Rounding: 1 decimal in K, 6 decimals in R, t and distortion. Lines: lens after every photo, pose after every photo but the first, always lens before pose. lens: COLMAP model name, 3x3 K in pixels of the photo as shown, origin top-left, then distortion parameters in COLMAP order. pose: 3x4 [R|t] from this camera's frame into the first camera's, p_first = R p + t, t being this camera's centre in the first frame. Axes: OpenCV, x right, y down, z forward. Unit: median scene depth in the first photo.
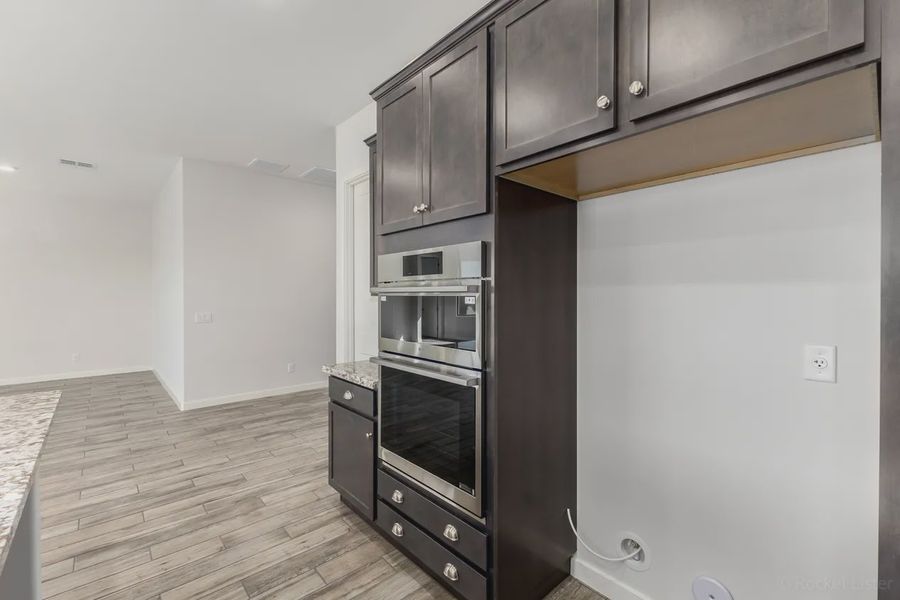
lens RADIAL K [[387.7, 0, 450.0], [0, 387.7, 300.0], [0, 0, 1]] dist [0.003603, 0.000239]
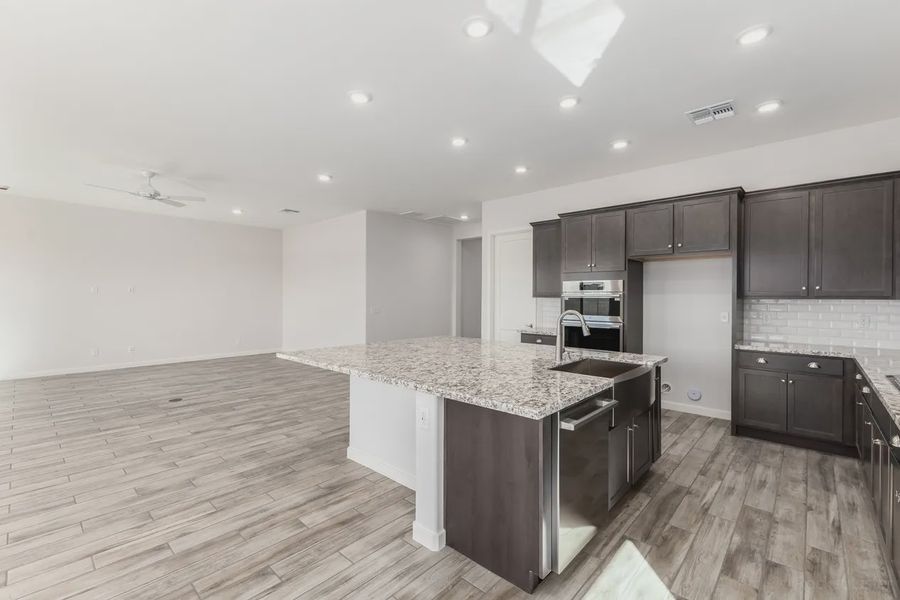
lens RADIAL K [[412.2, 0, 450.0], [0, 412.2, 300.0], [0, 0, 1]] dist [0.019826, 0.000231]
pose [[0.991651, -0.001995, 0.128932, -0.922218], [0.002772, 0.999979, -0.005849, 0.011011], [-0.128918, 0.006158, 0.991636, -1.117156]]
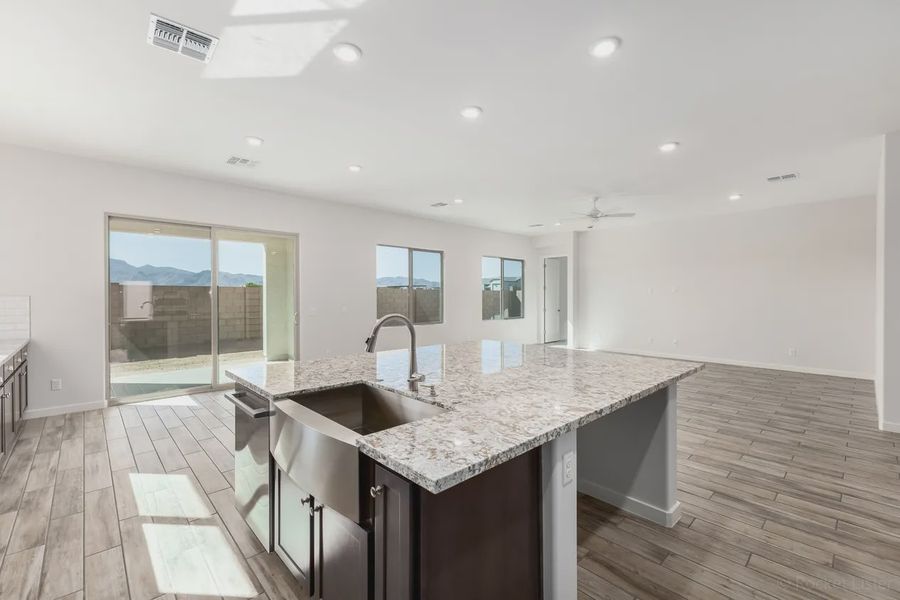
lens RADIAL K [[387.7, 0, 450.0], [0, 387.7, 300.0], [0, 0, 1]] dist [0.003603, 0.000239]
pose [[0.025663, 0.012631, -0.999591, 0.251508], [-0.012196, 0.999850, 0.012321, -0.000450], [0.999596, 0.011875, 0.025813, 0.041691]]
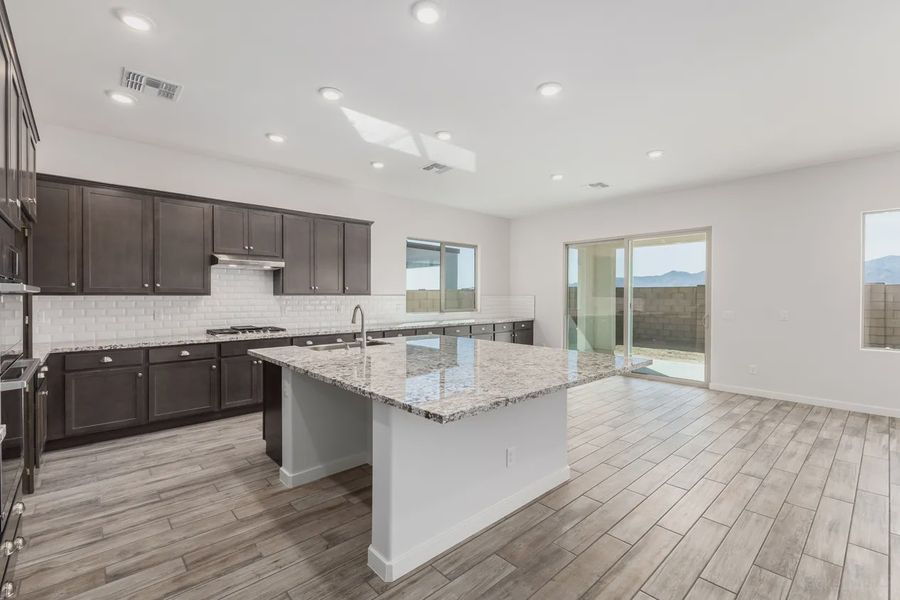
lens RADIAL K [[378.0, 0, 450.0], [0, 378.0, 300.0], [0, 0, 1]] dist [0.000217, 0.000051]
pose [[-0.999213, -0.002437, -0.039599, -0.709682], [-0.003380, 0.999712, 0.023755, -0.008852], [0.039530, 0.023870, -0.998933, 1.262403]]
